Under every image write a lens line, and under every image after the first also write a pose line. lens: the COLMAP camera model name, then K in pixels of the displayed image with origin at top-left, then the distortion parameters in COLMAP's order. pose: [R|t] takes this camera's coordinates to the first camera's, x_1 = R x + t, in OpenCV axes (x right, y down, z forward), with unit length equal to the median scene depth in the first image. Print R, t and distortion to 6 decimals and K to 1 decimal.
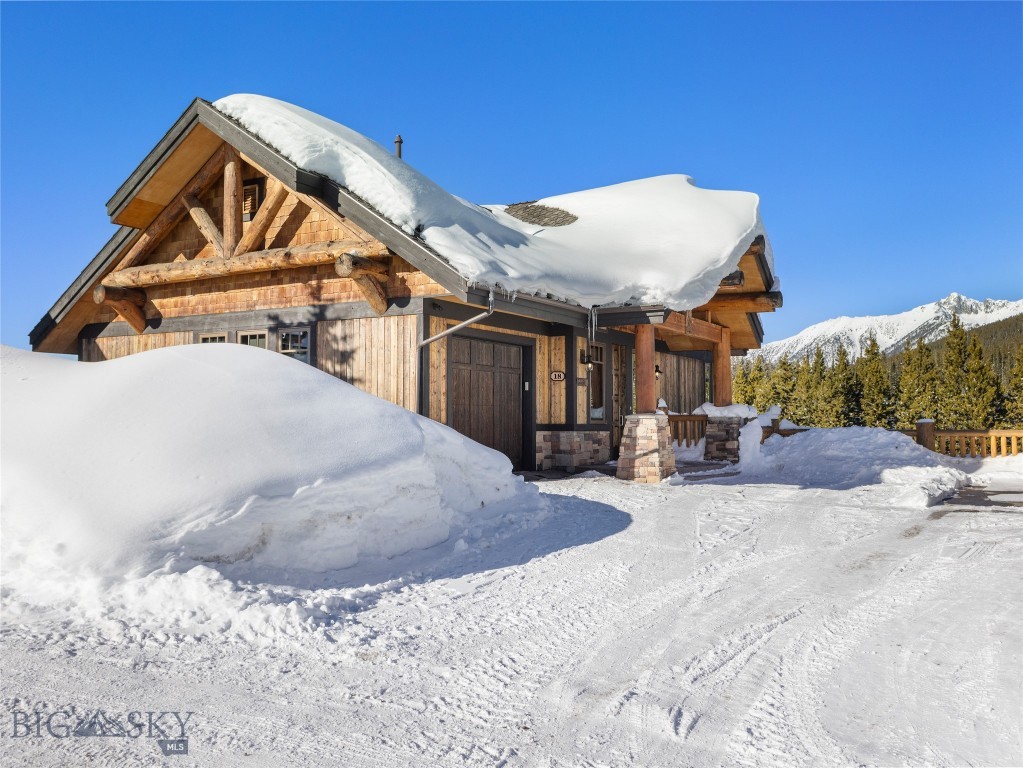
lens RADIAL K [[937.6, 0, 516.5], [0, 937.6, 384.6], [0, 0, 1]] dist [0.010263, 0.000000]
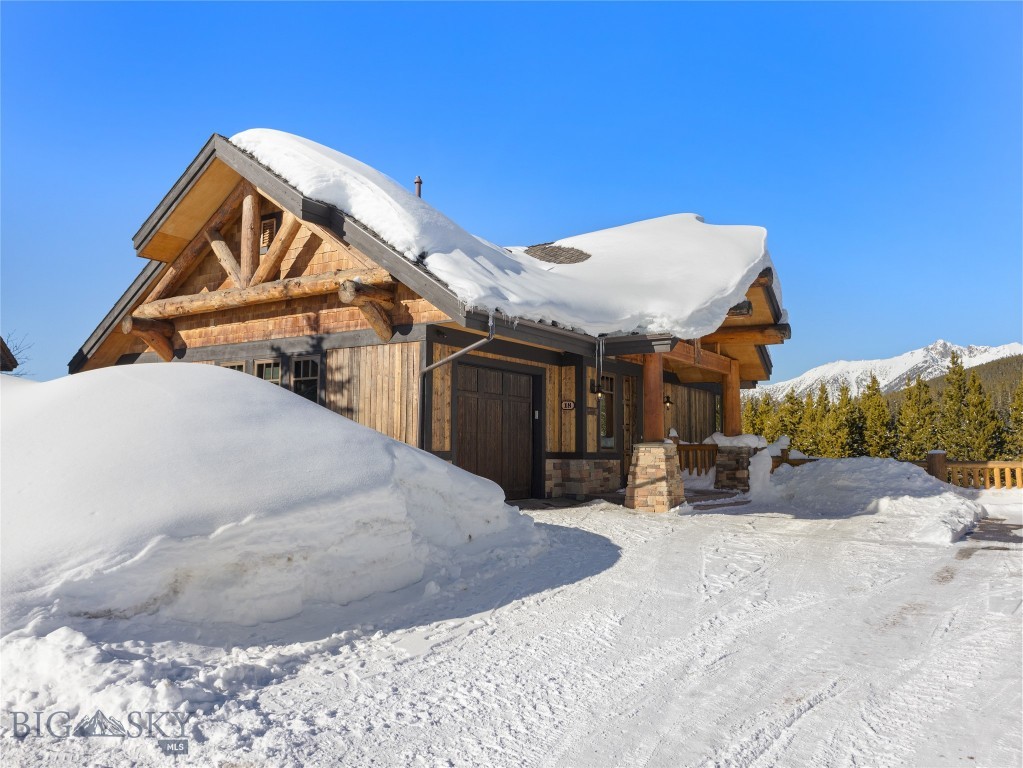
lens RADIAL K [[799.7, 0, 516.4], [0, 799.7, 378.9], [0, 0, 1]] dist [0.028121, -0.015585]
pose [[0.998763, 0.002005, -0.049690, 0.033737], [-0.004451, 0.998781, -0.049168, 0.005880], [0.049531, 0.049329, 0.997554, 0.137065]]
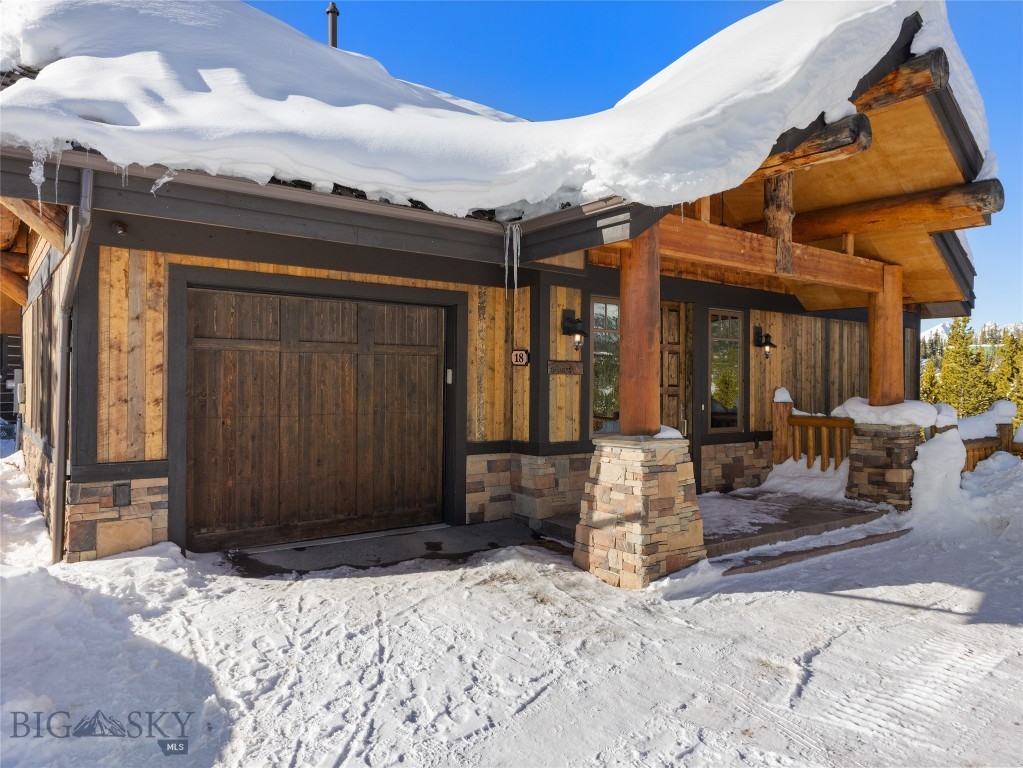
lens RADIAL K [[715.5, 0, 511.1], [0, 715.5, 382.5], [0, 0, 1]] dist [0.008287, -0.003164]
pose [[0.920503, 0.006379, -0.390684, 0.226571], [0.010120, 0.999142, 0.040157, -0.012418], [0.390604, -0.040919, 0.919649, 0.643507]]
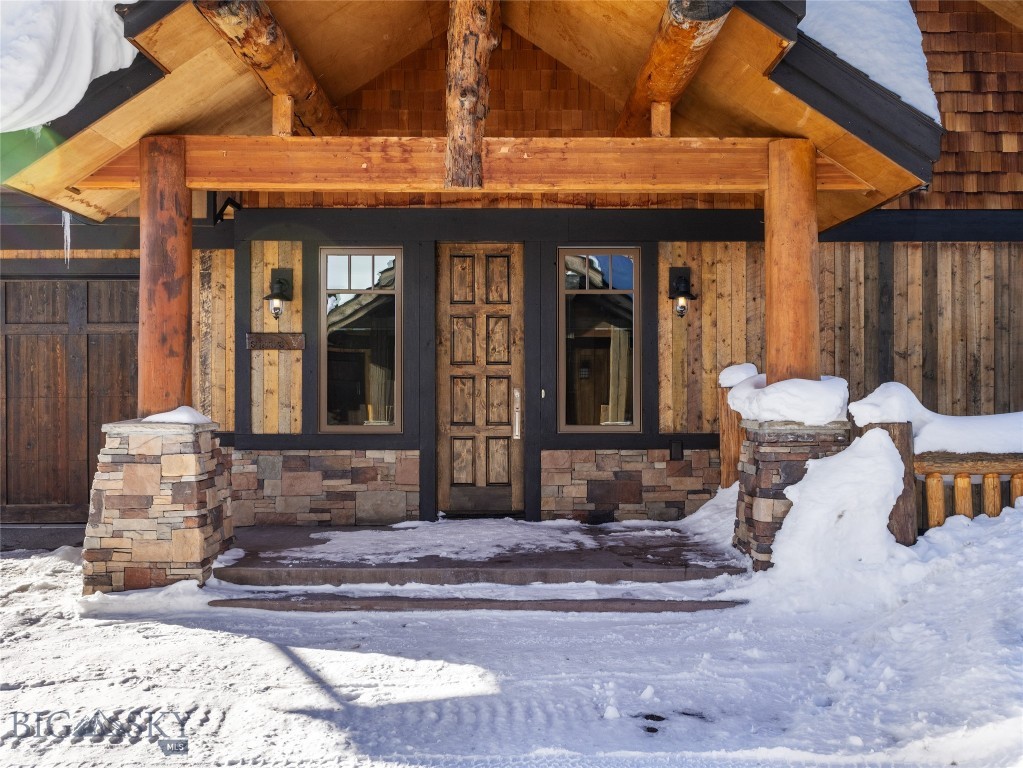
lens RADIAL K [[937.6, 0, 514.5], [0, 937.6, 386.4], [0, 0, 1]] dist [0.010263, 0.000000]
pose [[0.508698, -0.002816, -0.860940, 0.562363], [0.041655, 0.998904, 0.021345, 0.015414], [0.859937, -0.046720, 0.508258, 0.945249]]
